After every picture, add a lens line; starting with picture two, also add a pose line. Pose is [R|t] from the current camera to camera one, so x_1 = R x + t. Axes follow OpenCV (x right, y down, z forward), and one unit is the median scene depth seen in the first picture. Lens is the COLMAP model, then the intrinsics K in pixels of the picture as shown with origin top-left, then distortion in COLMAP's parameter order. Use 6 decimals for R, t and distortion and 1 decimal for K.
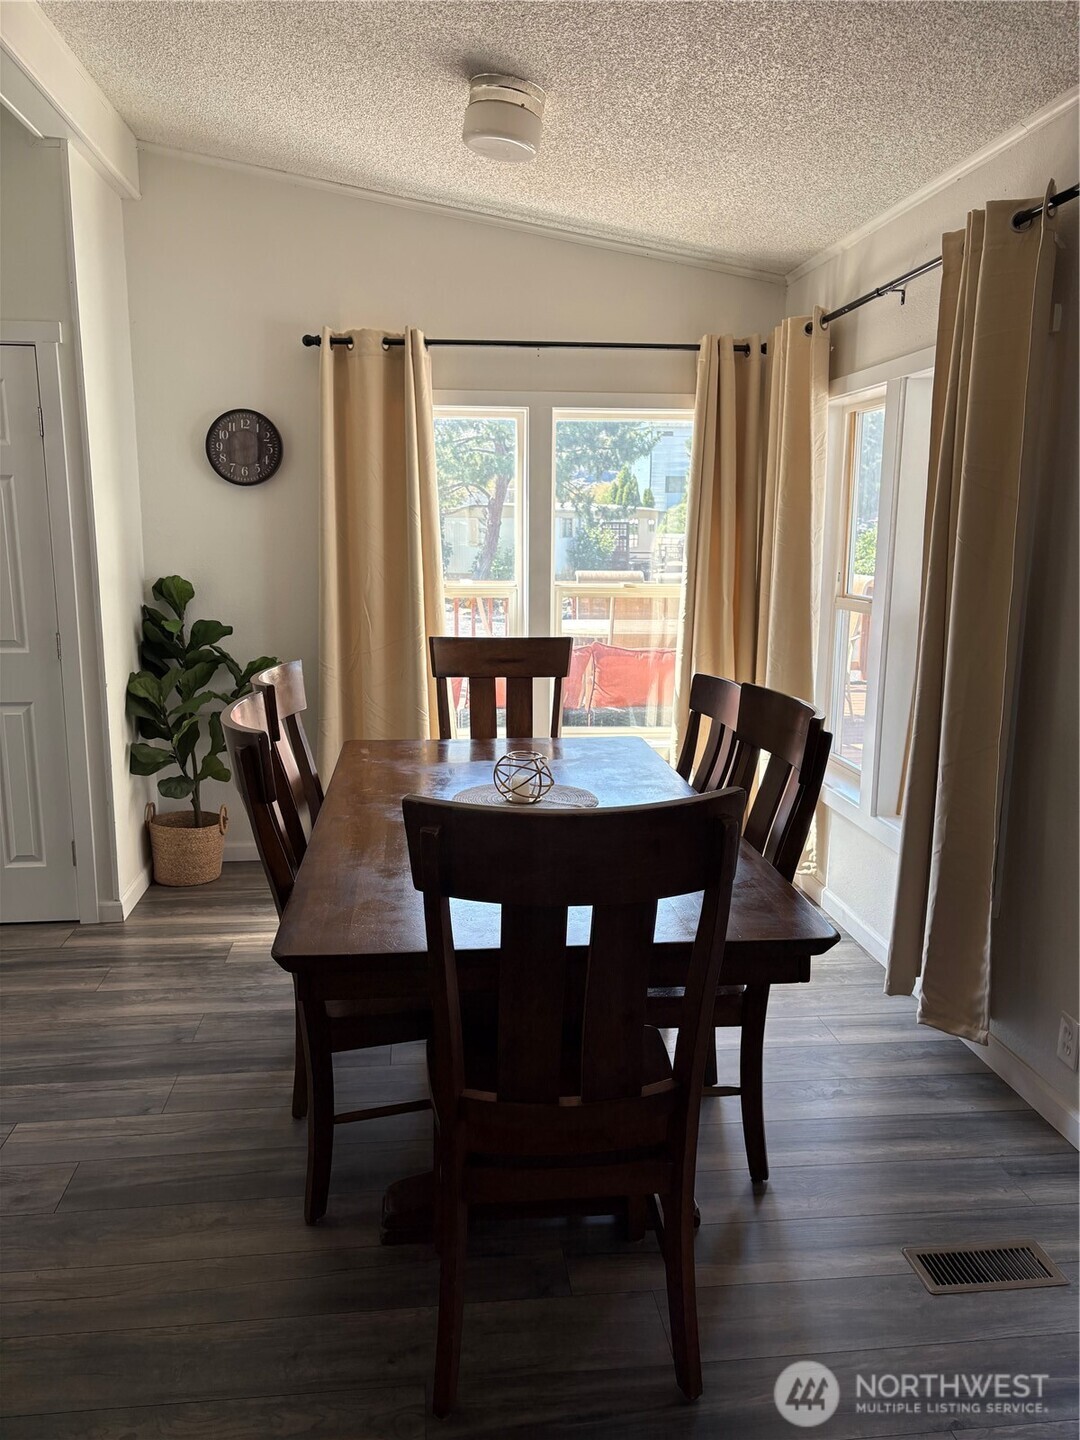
lens RADIAL K [[1117.0, 0, 533.9], [0, 1117.0, 727.1], [0, 0, 1]] dist [0.032455, -0.004602]
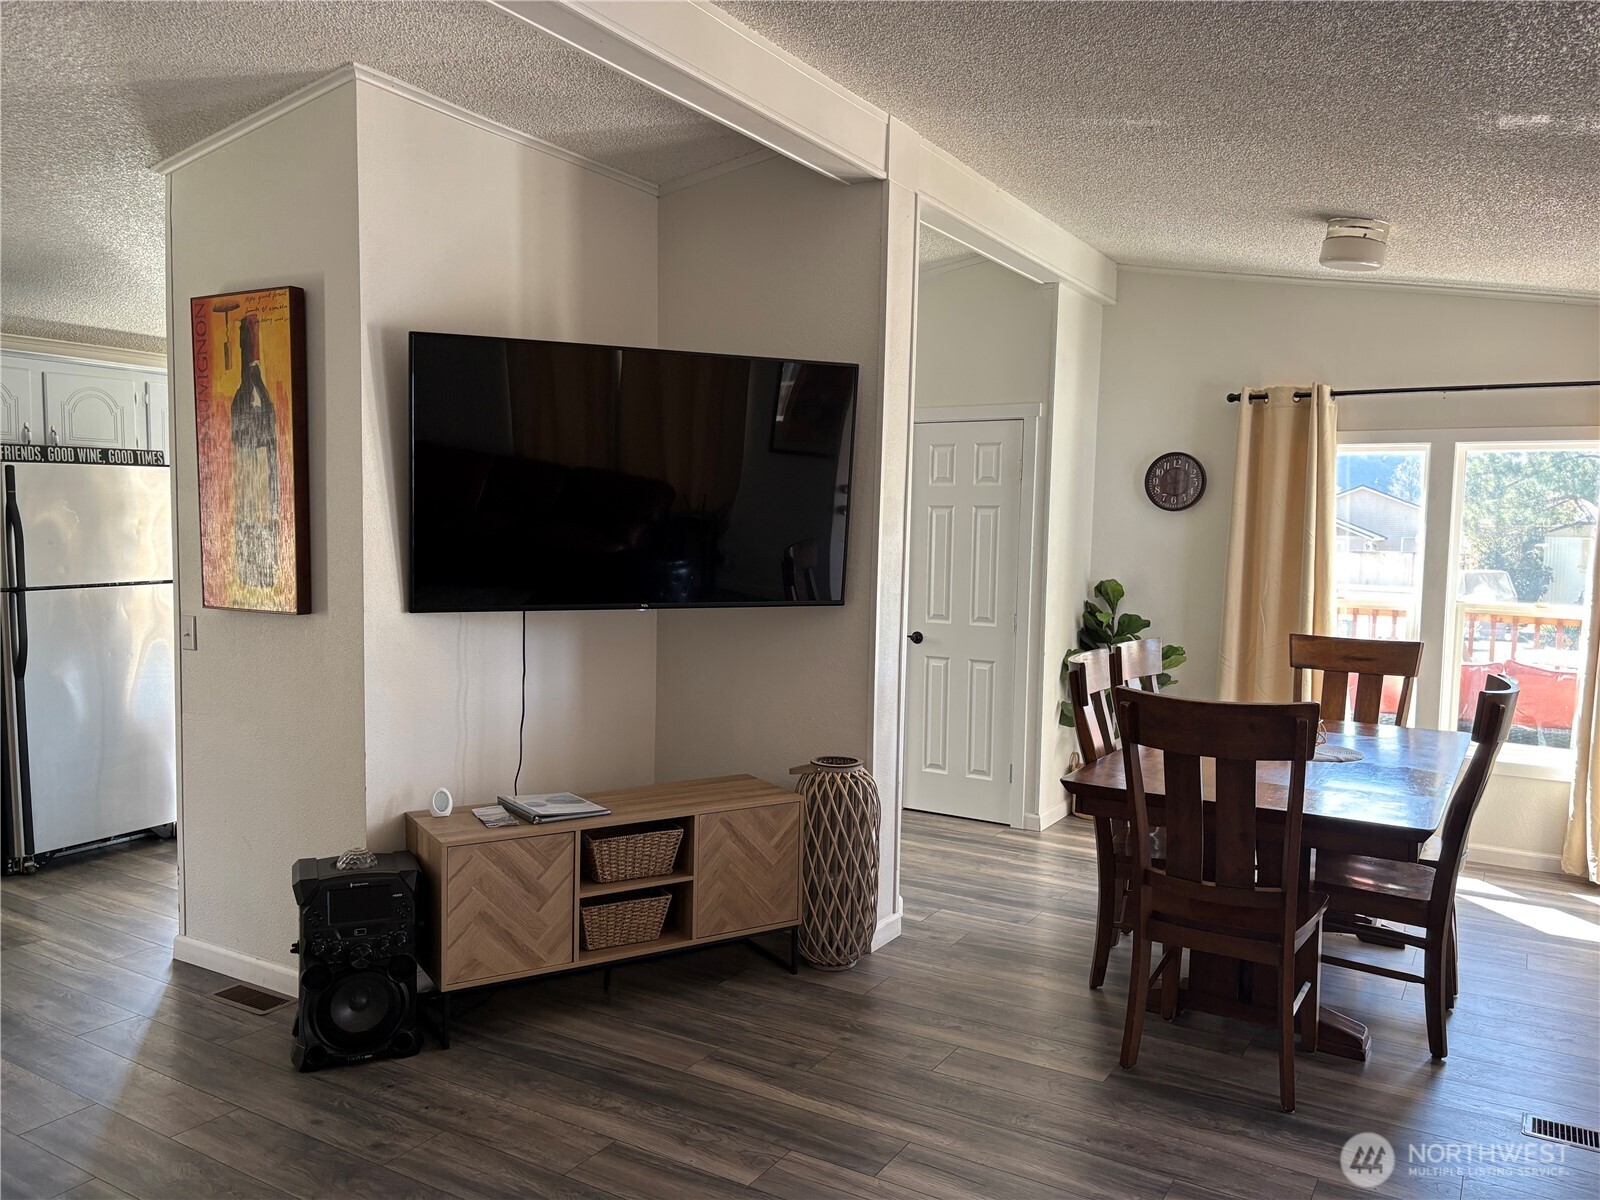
lens RADIAL K [[1190.9, 0, 800.0], [0, 1190.9, 600.0], [0, 0, 1]] dist [-0.065948, -0.001232]
pose [[0.801150, 0.046263, -0.596673, 0.221419], [-0.122693, 0.988527, -0.088093, 0.056358], [0.585752, 0.143783, 0.797635, -0.315983]]
